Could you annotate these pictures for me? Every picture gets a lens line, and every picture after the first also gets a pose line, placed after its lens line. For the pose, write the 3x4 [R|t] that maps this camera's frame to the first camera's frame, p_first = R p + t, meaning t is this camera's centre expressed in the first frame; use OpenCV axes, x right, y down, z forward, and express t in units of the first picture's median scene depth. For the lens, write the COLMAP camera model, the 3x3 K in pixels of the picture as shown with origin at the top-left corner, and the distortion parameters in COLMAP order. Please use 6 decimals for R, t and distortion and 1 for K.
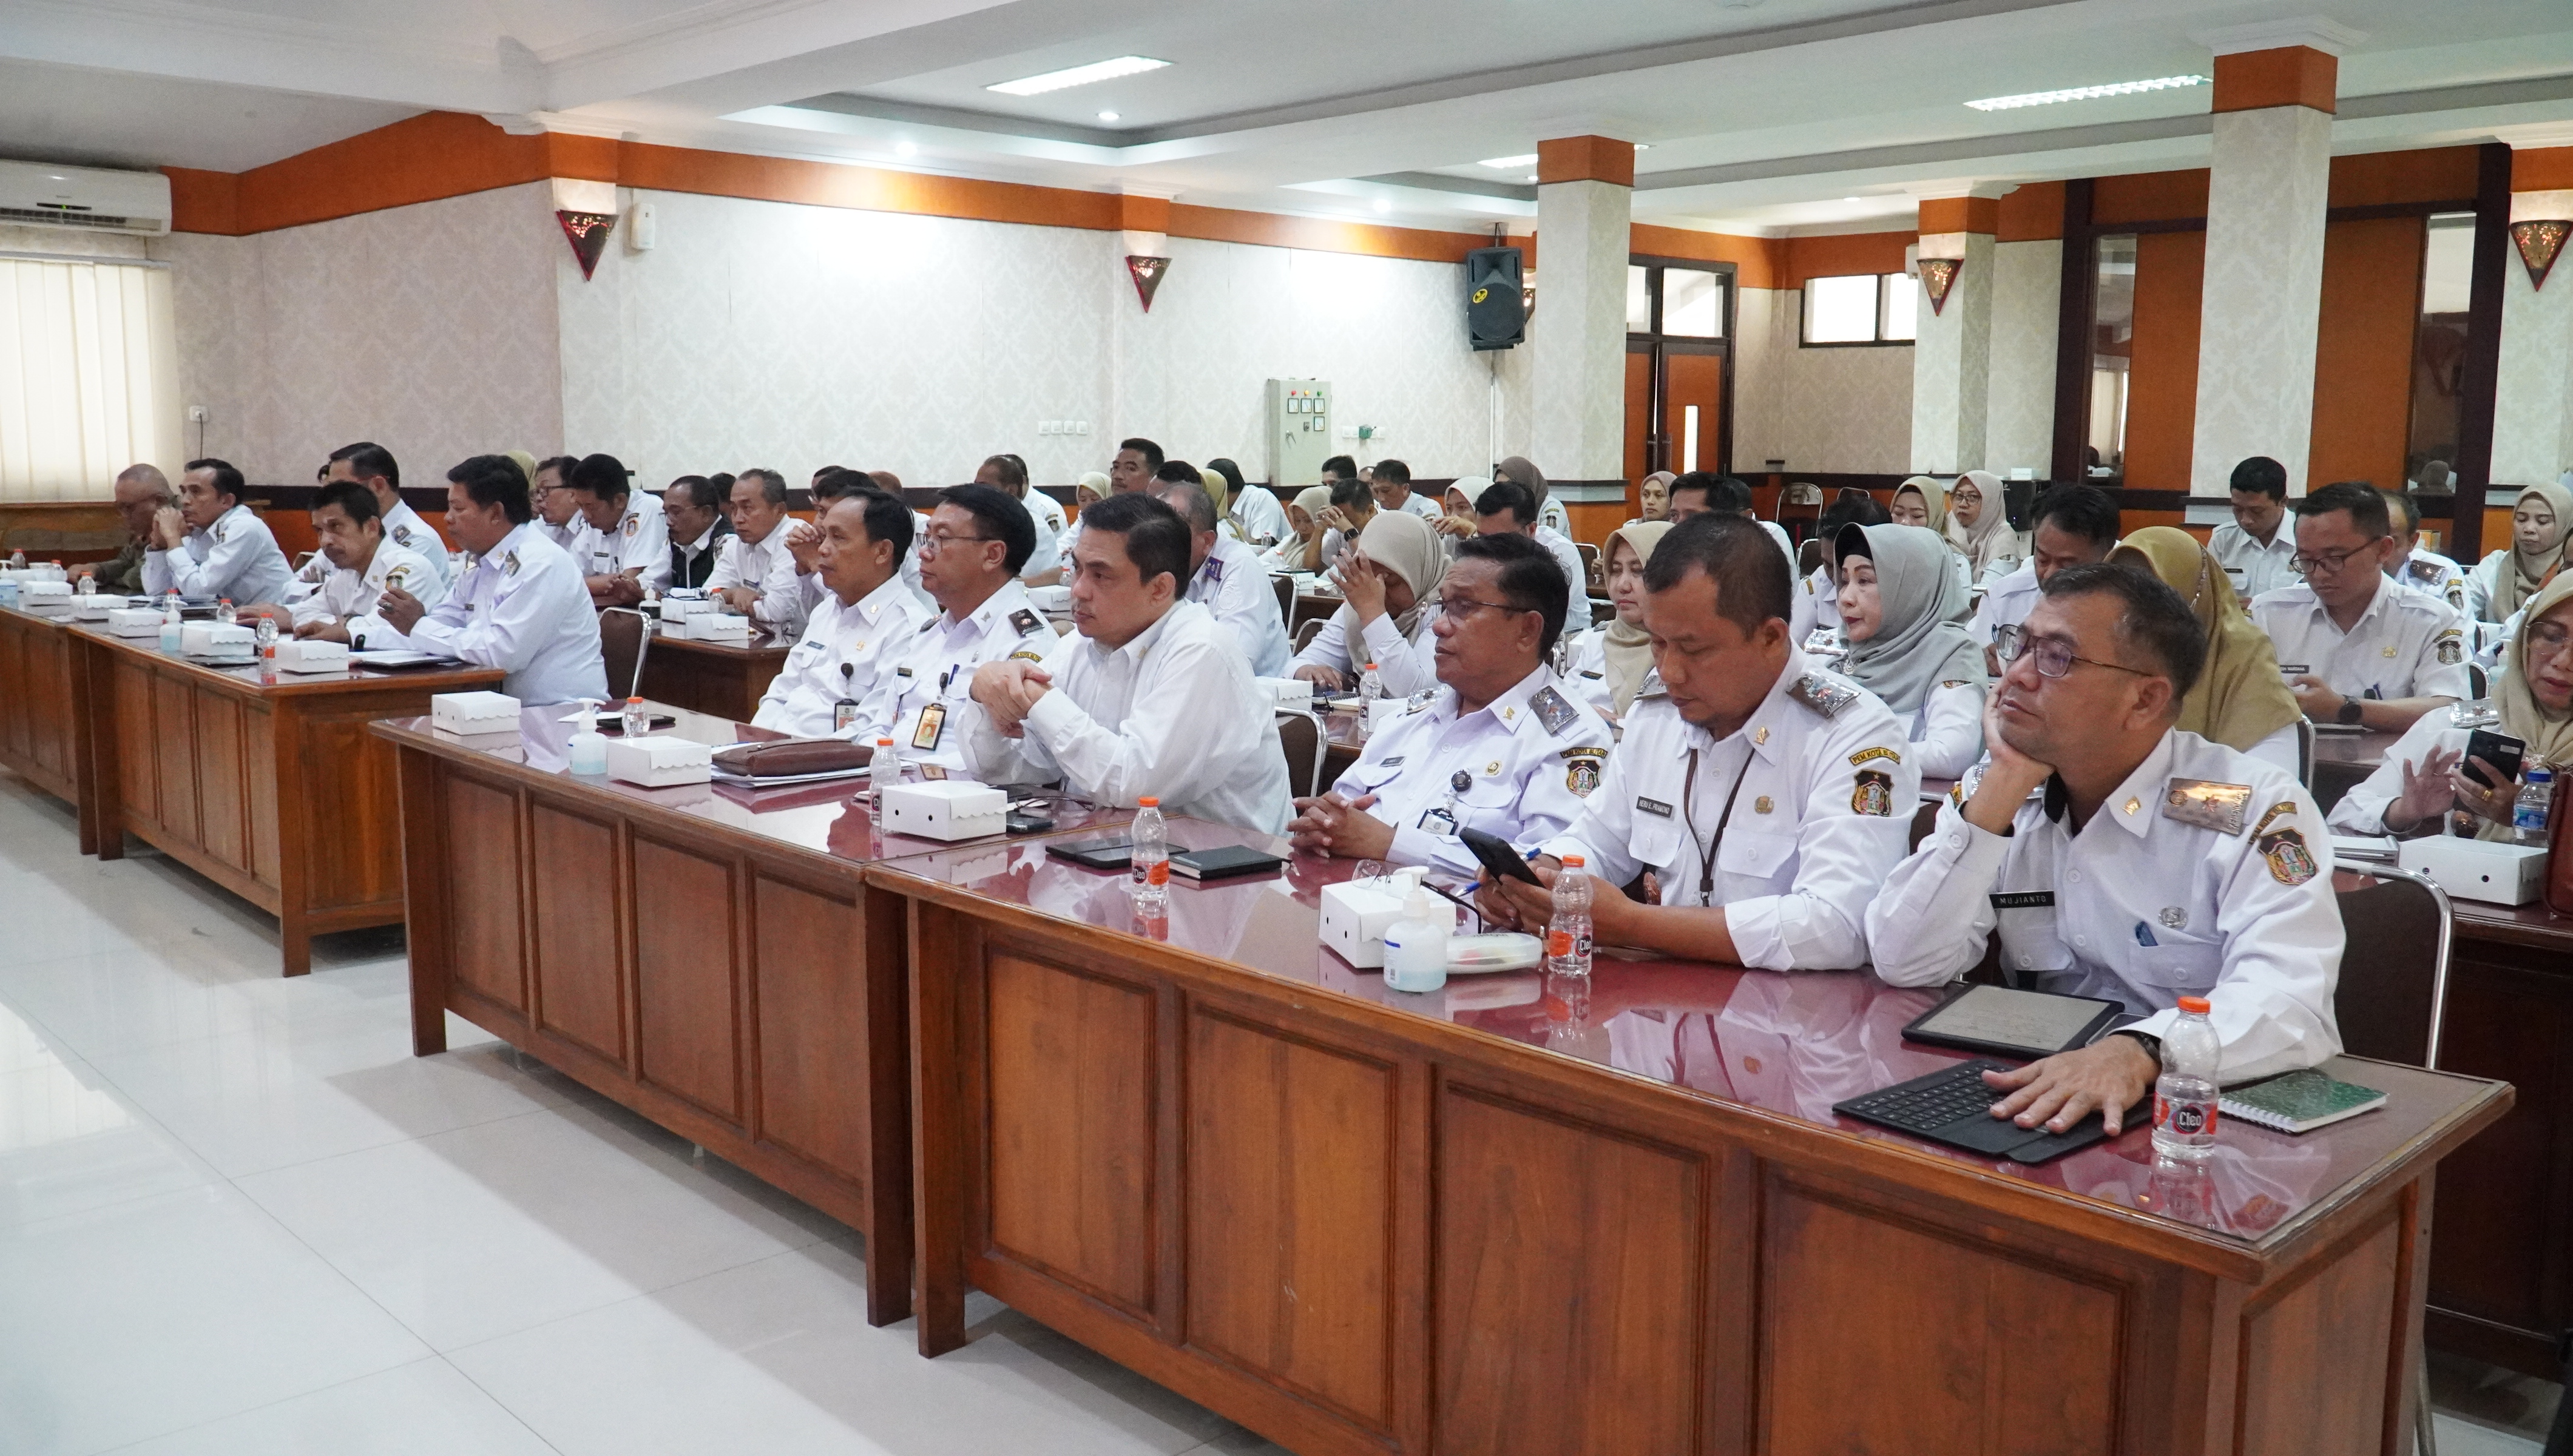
lens RADIAL K [[2106.7, 0, 1286.5], [0, 2106.7, 728.0], [0, 0, 1]] dist [0.001868, 0.137088]
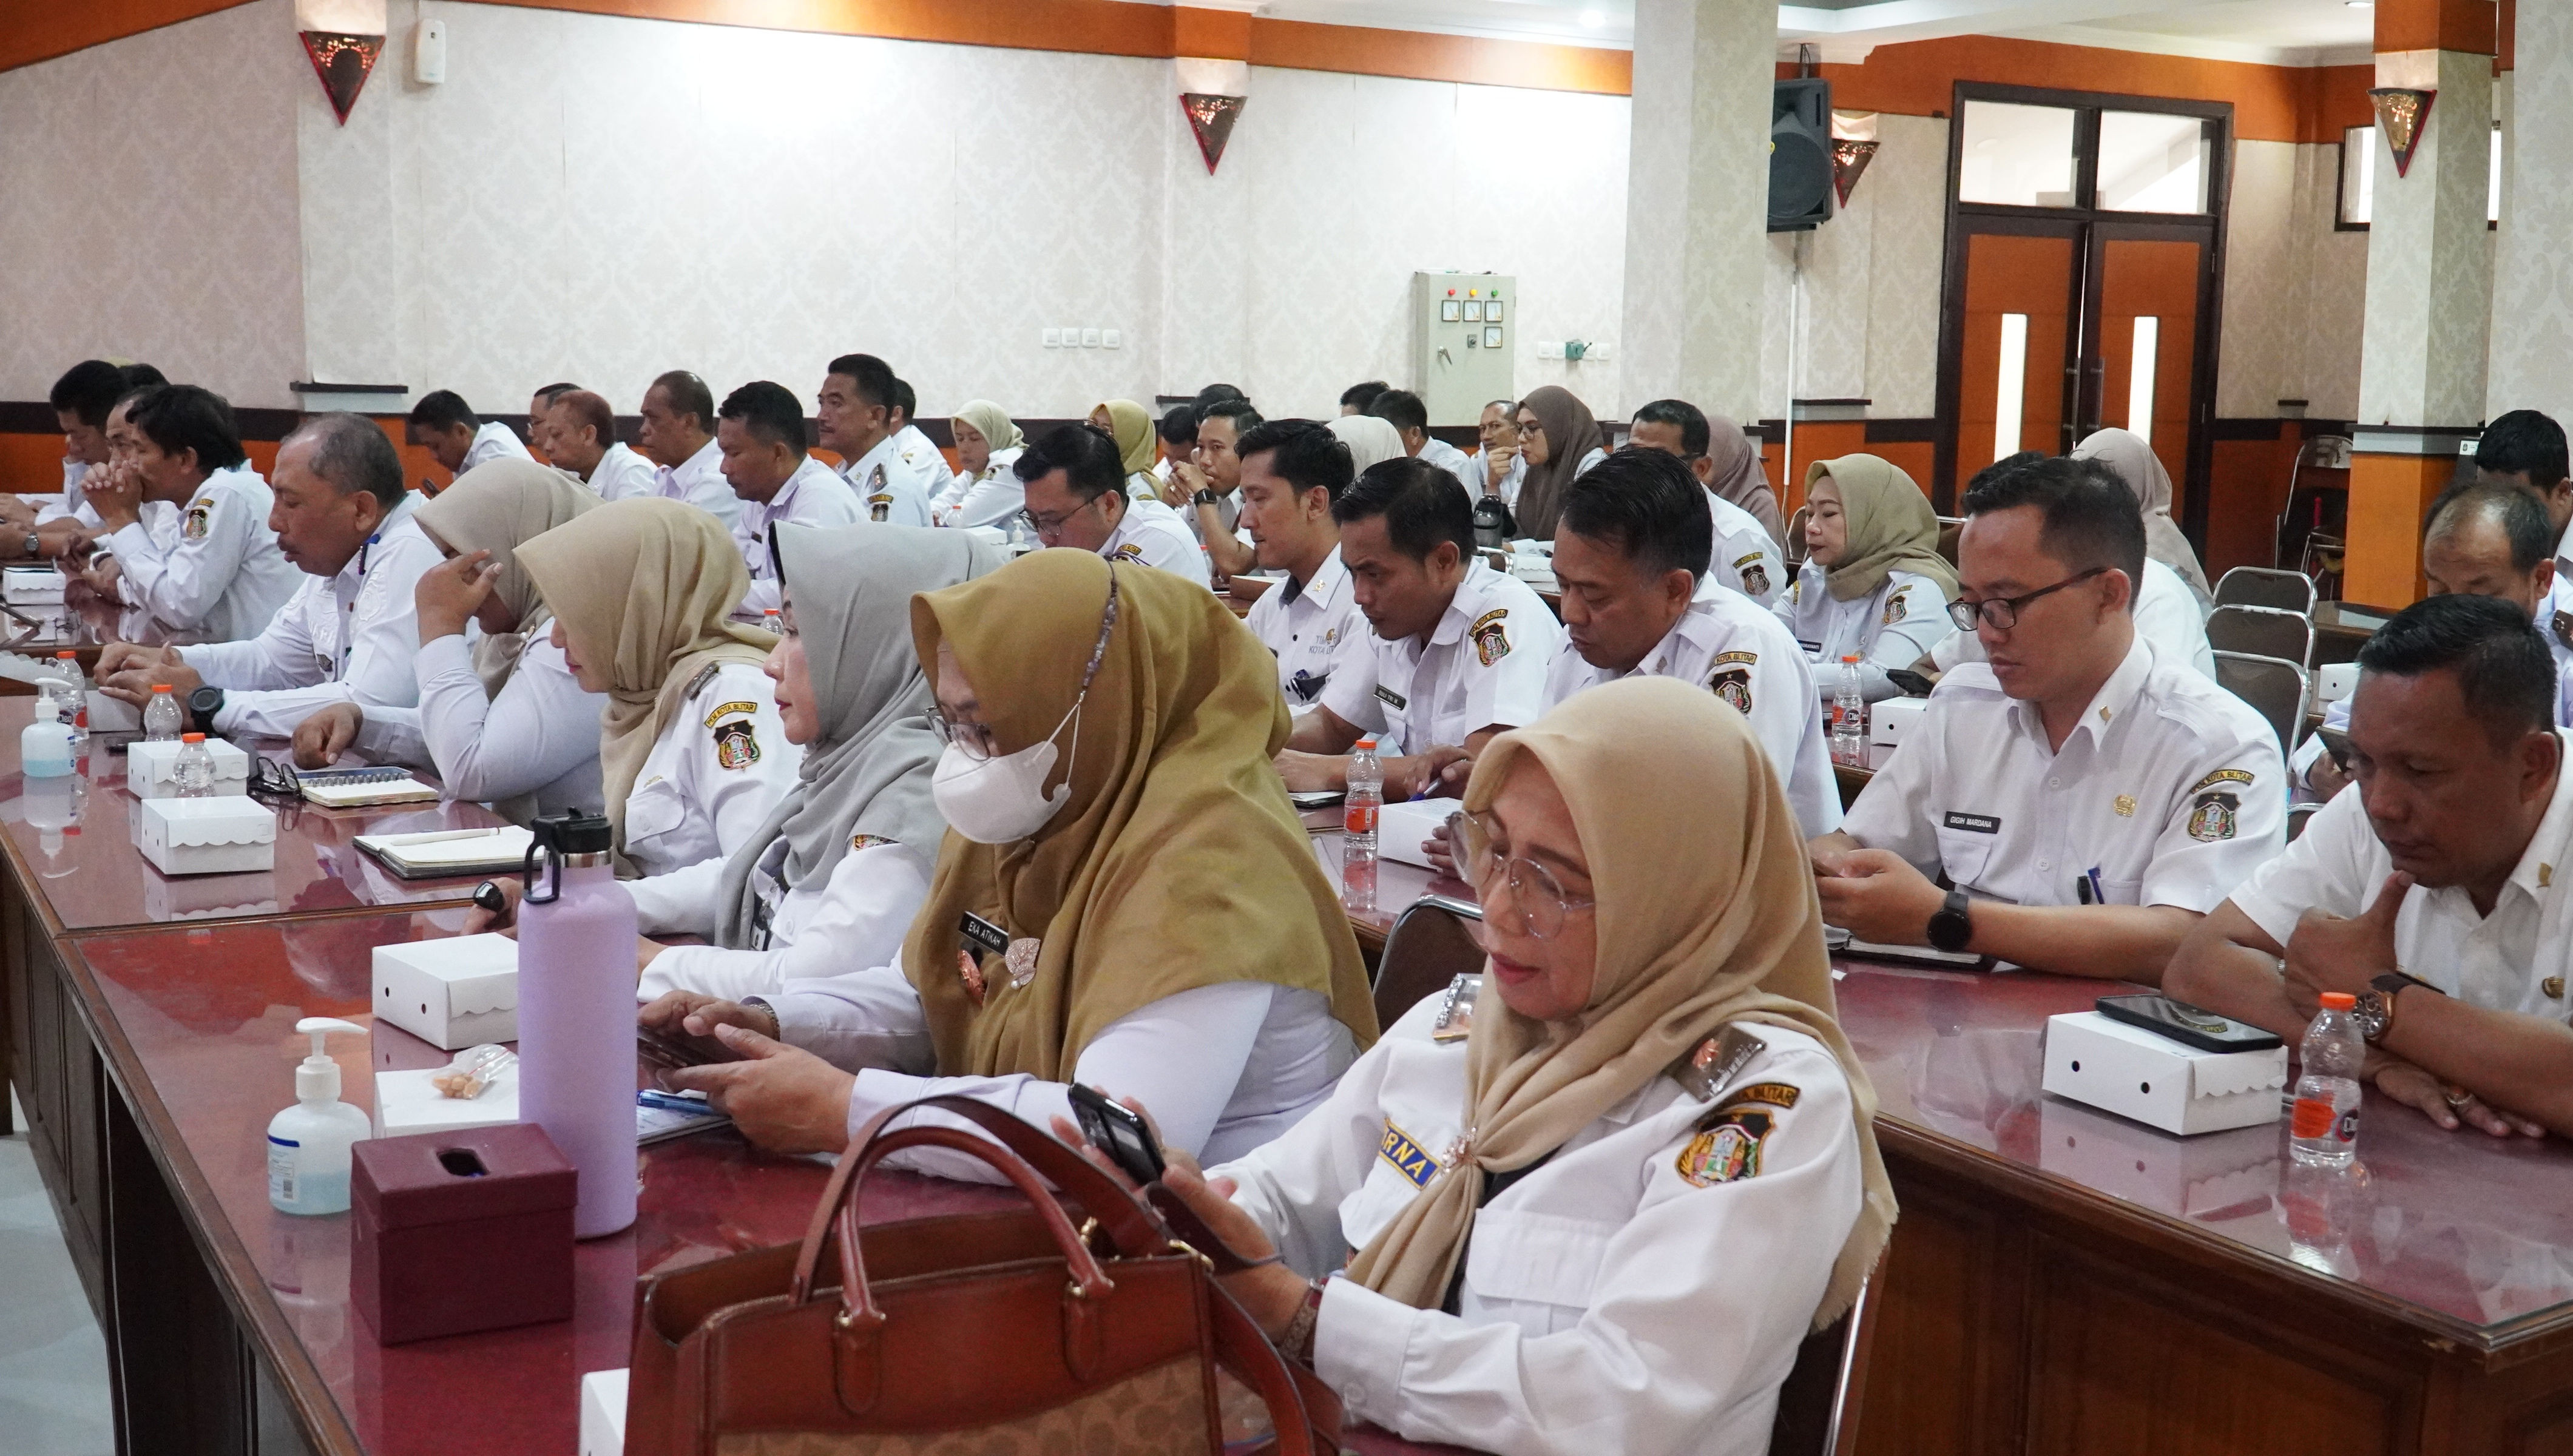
lens RADIAL K [[2743.8, 0, 1286.5], [0, 2743.8, 728.0], [0, 0, 1]] dist [0.140066, -0.464459]
pose [[0.973317, 0.044249, -0.225156, 0.175638], [-0.045012, 0.998985, 0.001746, -0.015953], [0.225004, 0.008436, 0.974321, 0.113209]]
